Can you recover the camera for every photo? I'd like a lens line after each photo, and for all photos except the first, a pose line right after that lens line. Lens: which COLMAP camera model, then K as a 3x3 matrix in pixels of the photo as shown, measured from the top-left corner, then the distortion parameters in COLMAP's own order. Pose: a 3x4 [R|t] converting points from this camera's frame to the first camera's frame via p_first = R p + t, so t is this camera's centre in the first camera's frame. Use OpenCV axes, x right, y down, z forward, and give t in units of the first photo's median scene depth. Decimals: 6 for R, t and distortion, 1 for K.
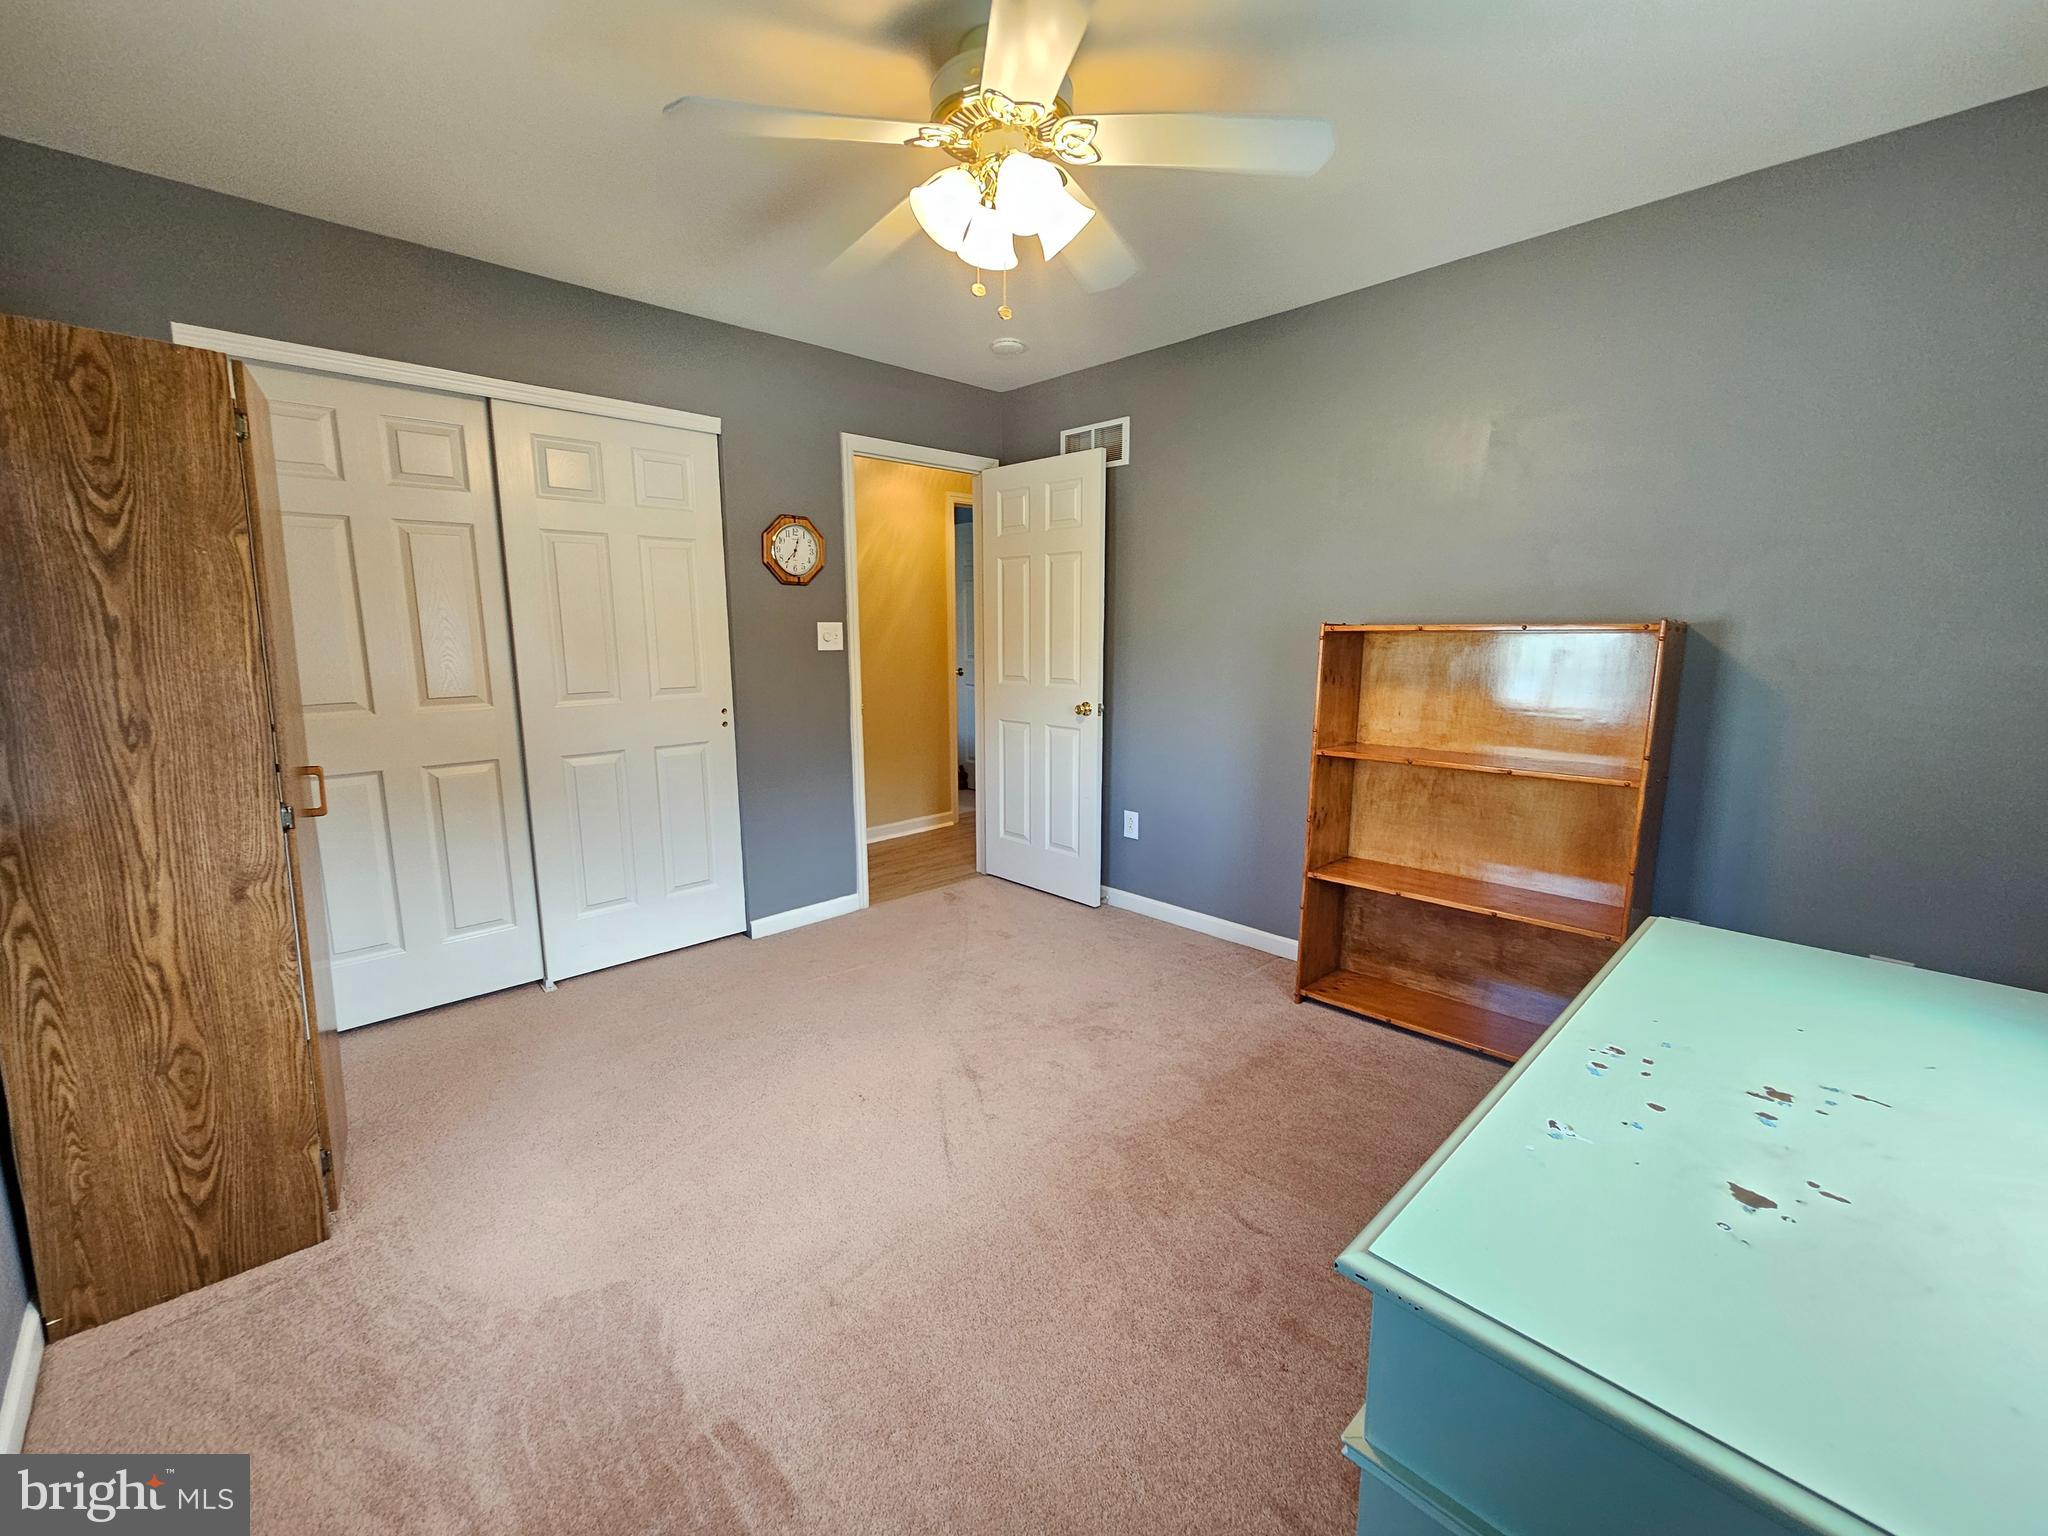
lens RADIAL K [[839.4, 0, 1024.4], [0, 839.4, 757.4], [0, 0, 1]] dist [0.000557, 0.000096]
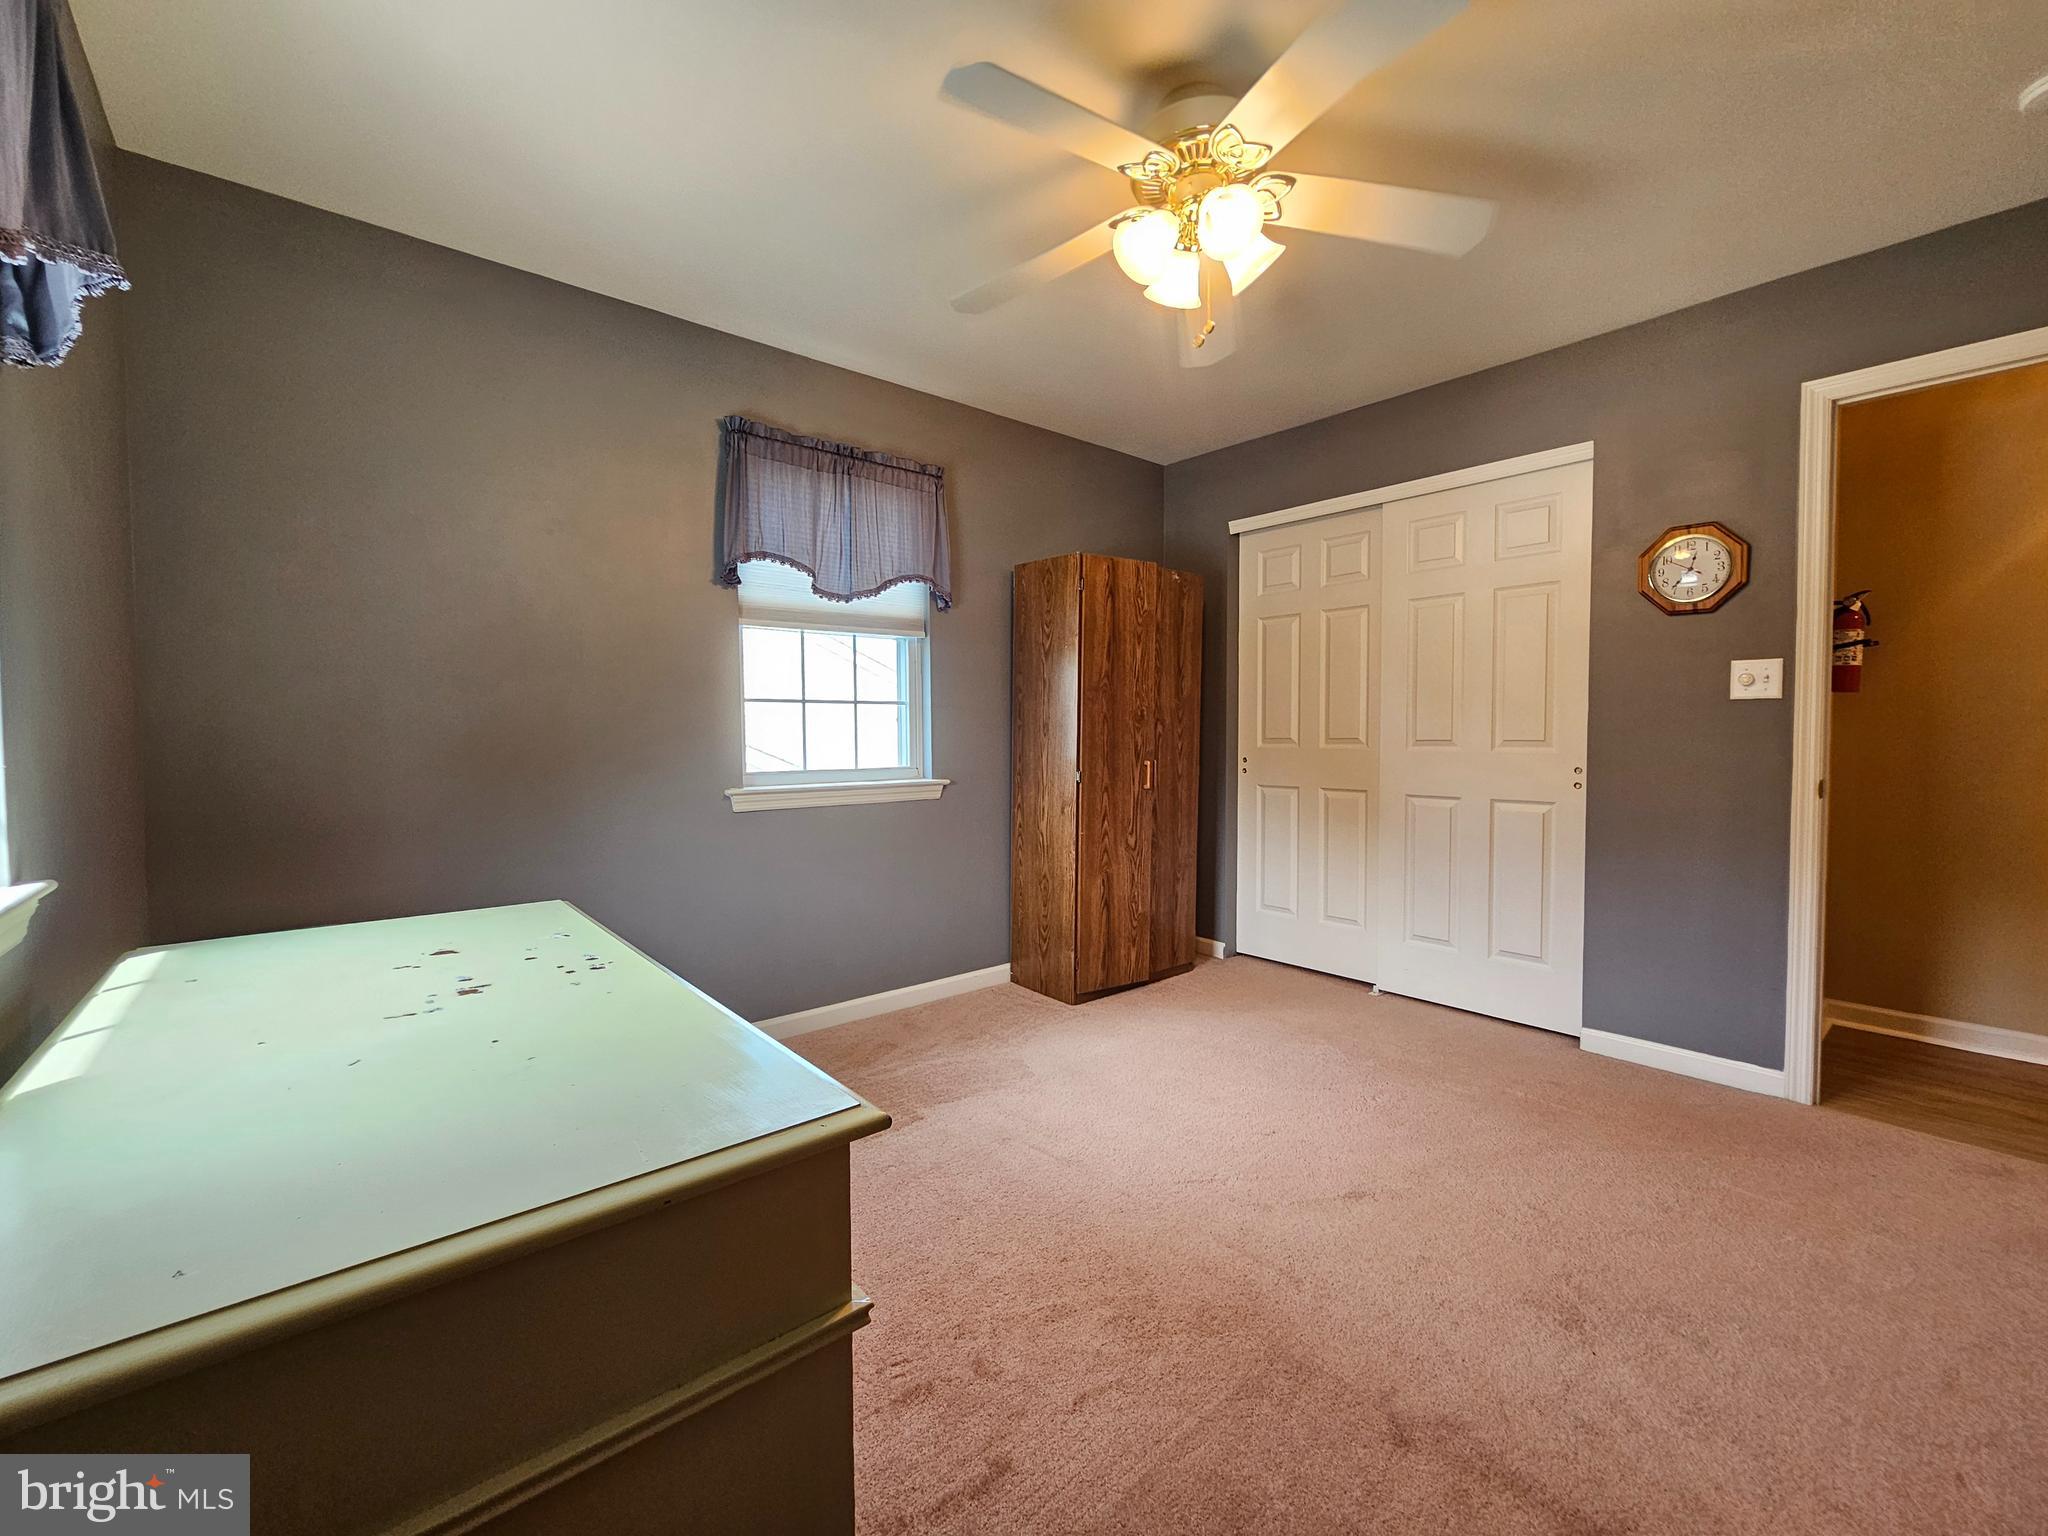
lens RADIAL K [[835.1, 0, 1024.0], [0, 835.1, 768.0], [0, 0, 1]] dist [-0.000852, -0.000006]
pose [[-0.052821, 0.044898, -0.997594, 0.643218], [-0.153979, 0.986675, 0.052560, -0.018589], [0.986661, 0.156385, -0.045204, 0.571631]]
